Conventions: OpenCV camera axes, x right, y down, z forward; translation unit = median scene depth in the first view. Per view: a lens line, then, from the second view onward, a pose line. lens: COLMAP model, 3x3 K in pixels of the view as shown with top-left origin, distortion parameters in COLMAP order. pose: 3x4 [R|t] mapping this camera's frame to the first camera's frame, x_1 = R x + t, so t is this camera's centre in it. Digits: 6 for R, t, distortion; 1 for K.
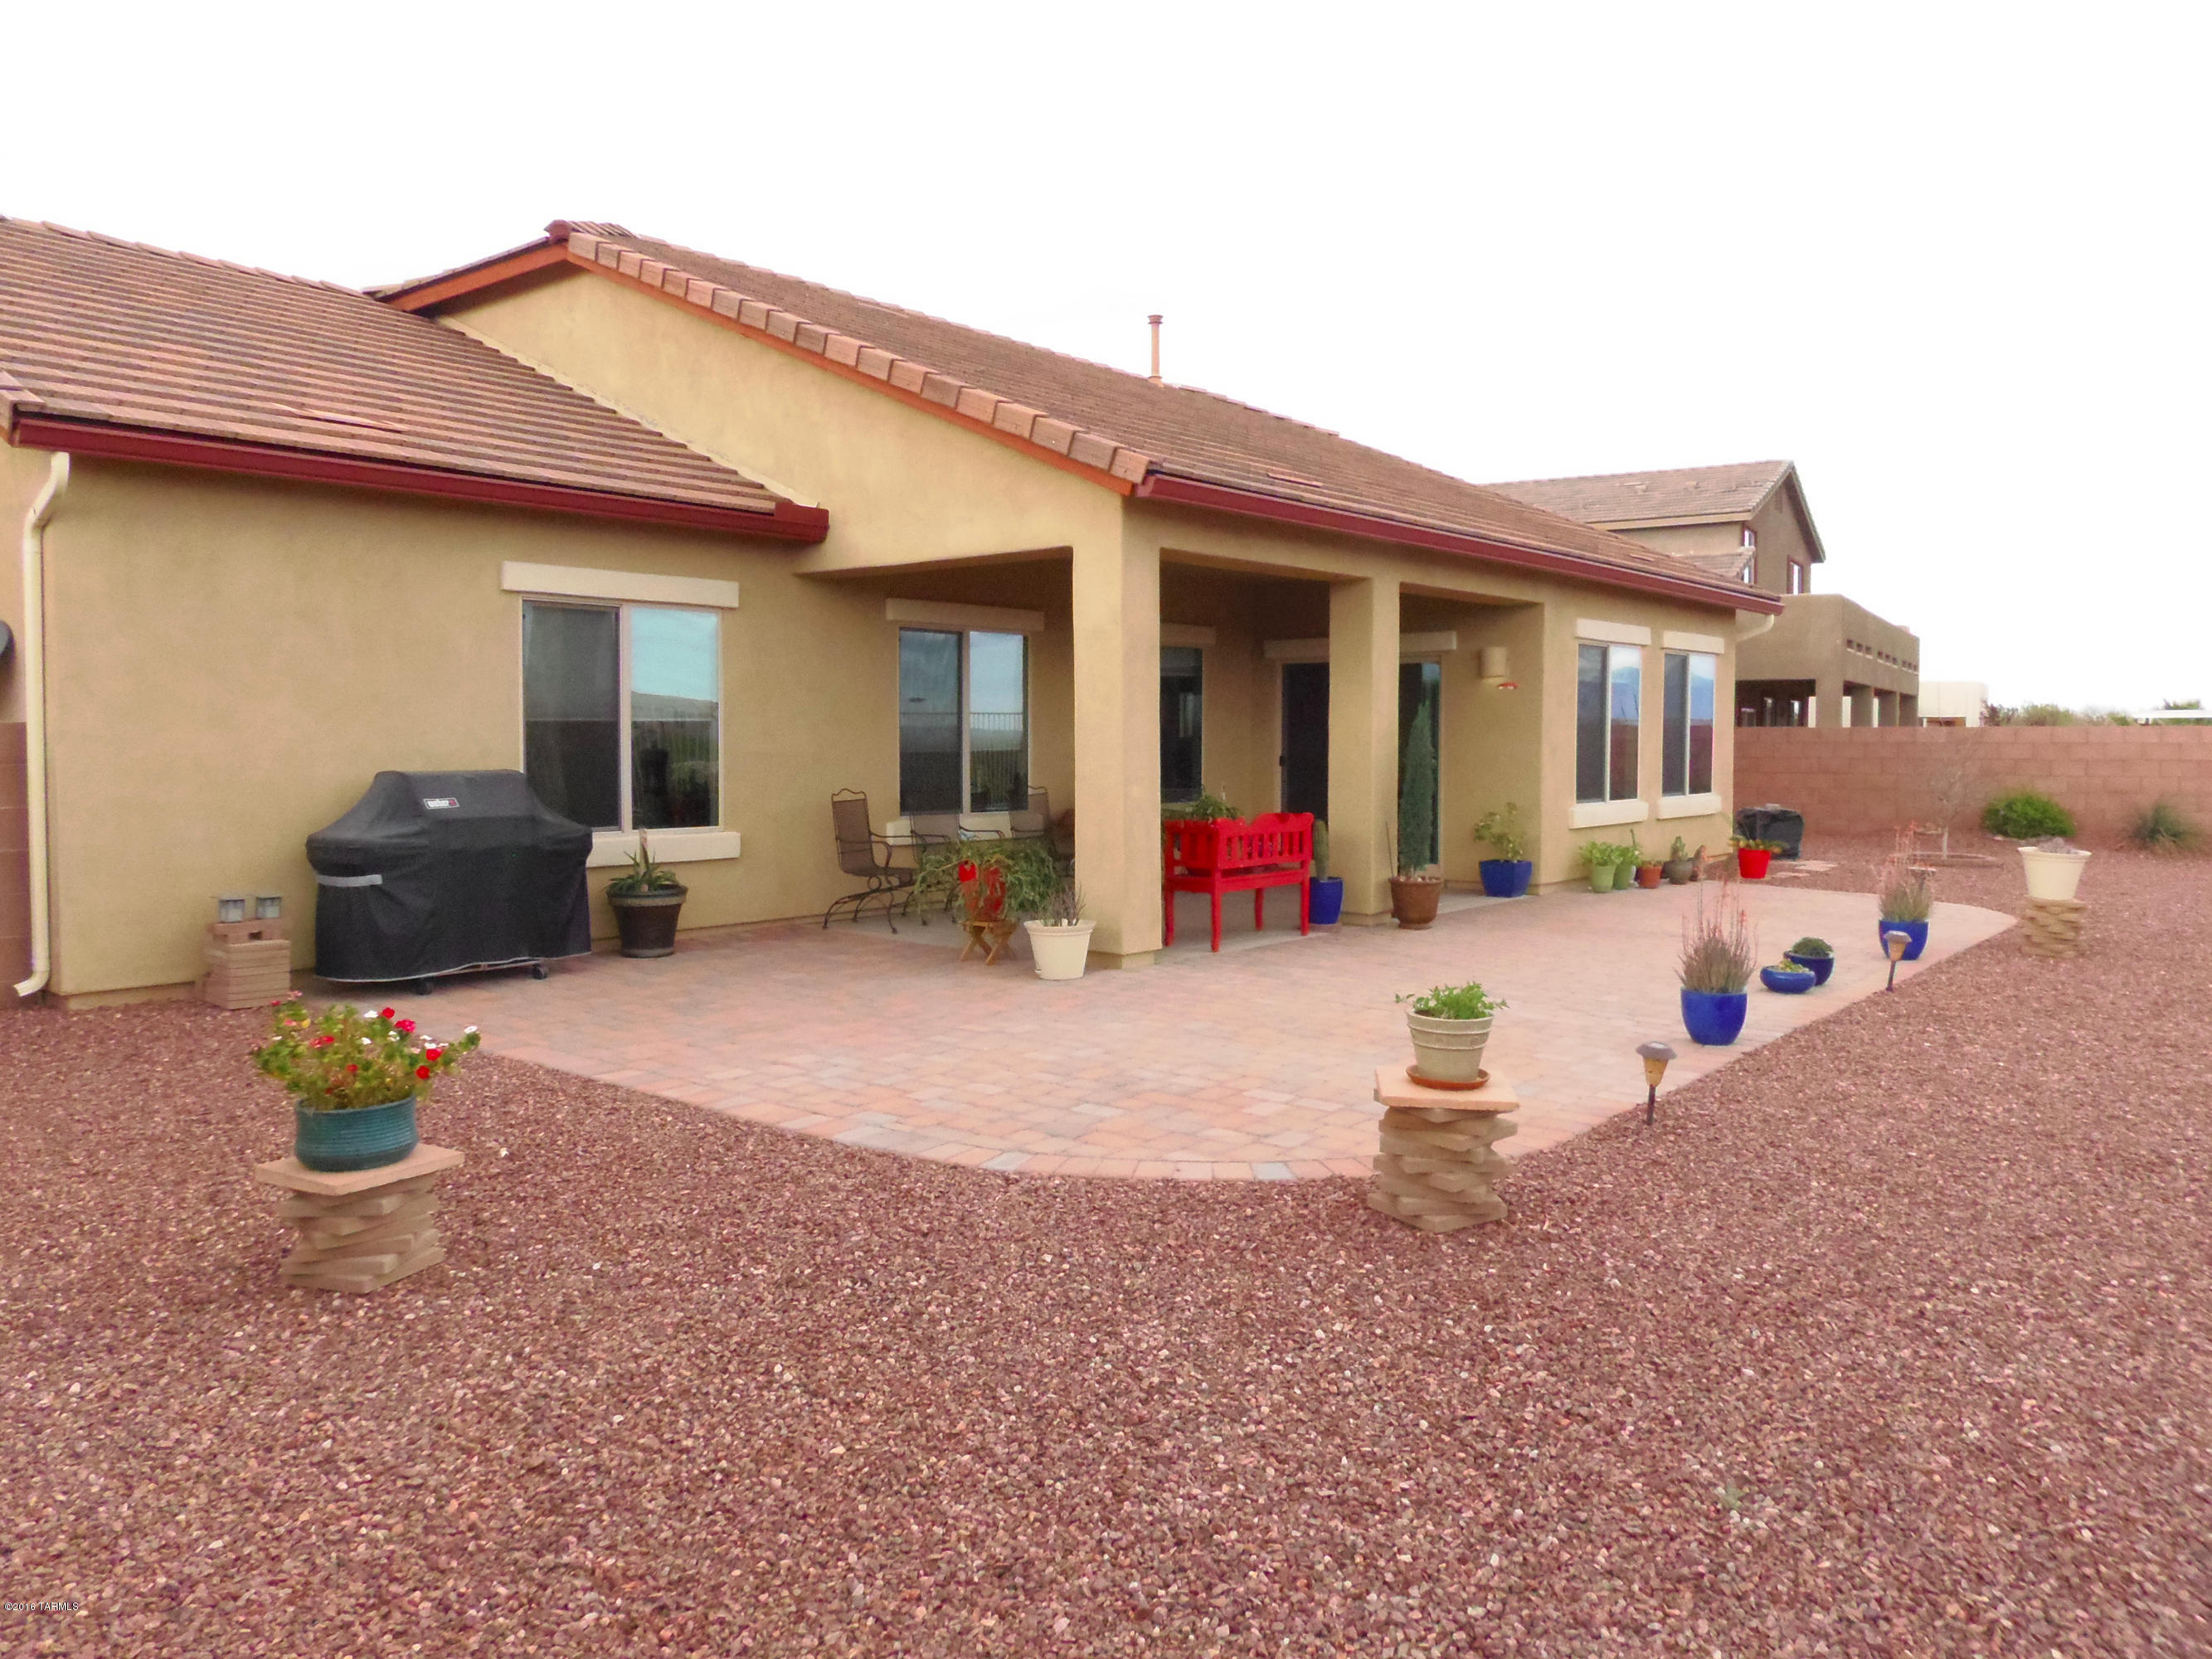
lens RADIAL K [[1663.7, 0, 1100.6], [0, 1663.7, 814.6], [0, 0, 1]] dist [-0.006578, 0.008553]
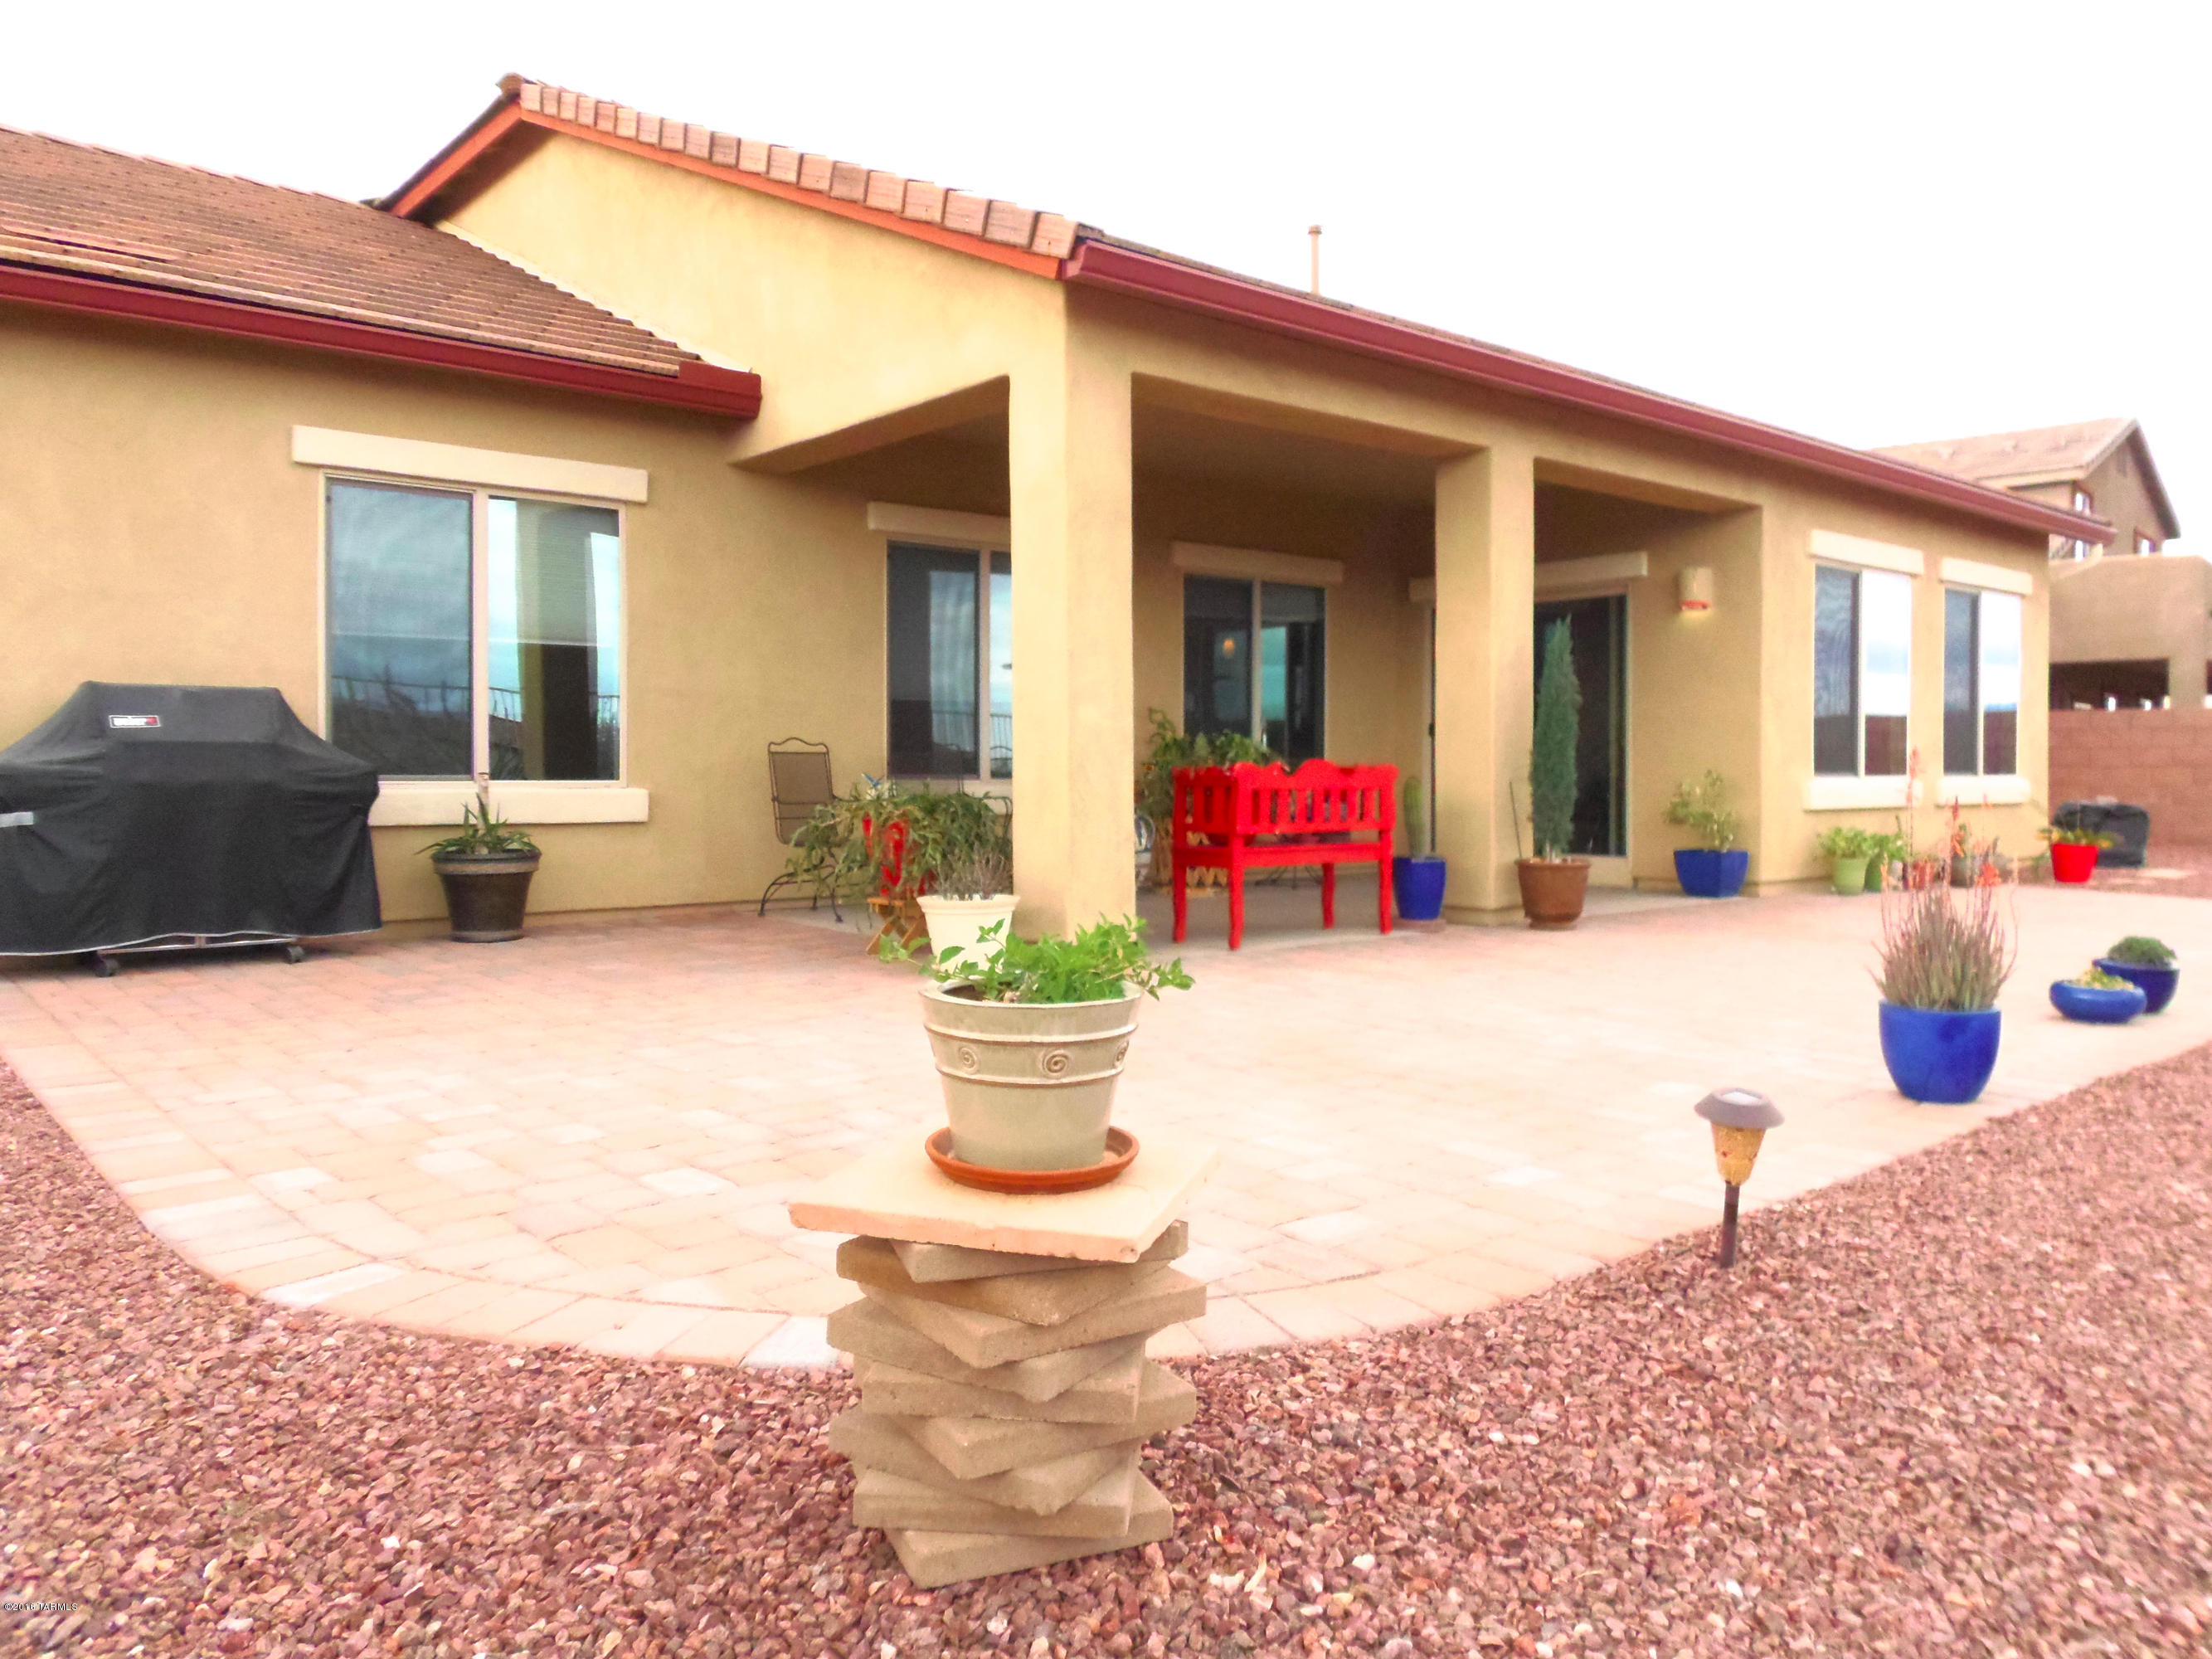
lens RADIAL K [[1646.4, 0, 1108.7], [0, 1646.4, 798.9], [0, 0, 1]] dist [-0.031473, 0.028969]
pose [[0.984663, 0.001827, -0.174459, 0.132778], [-0.007672, 0.999431, -0.032836, 0.039454], [0.174300, 0.033671, 0.984117, 0.283083]]
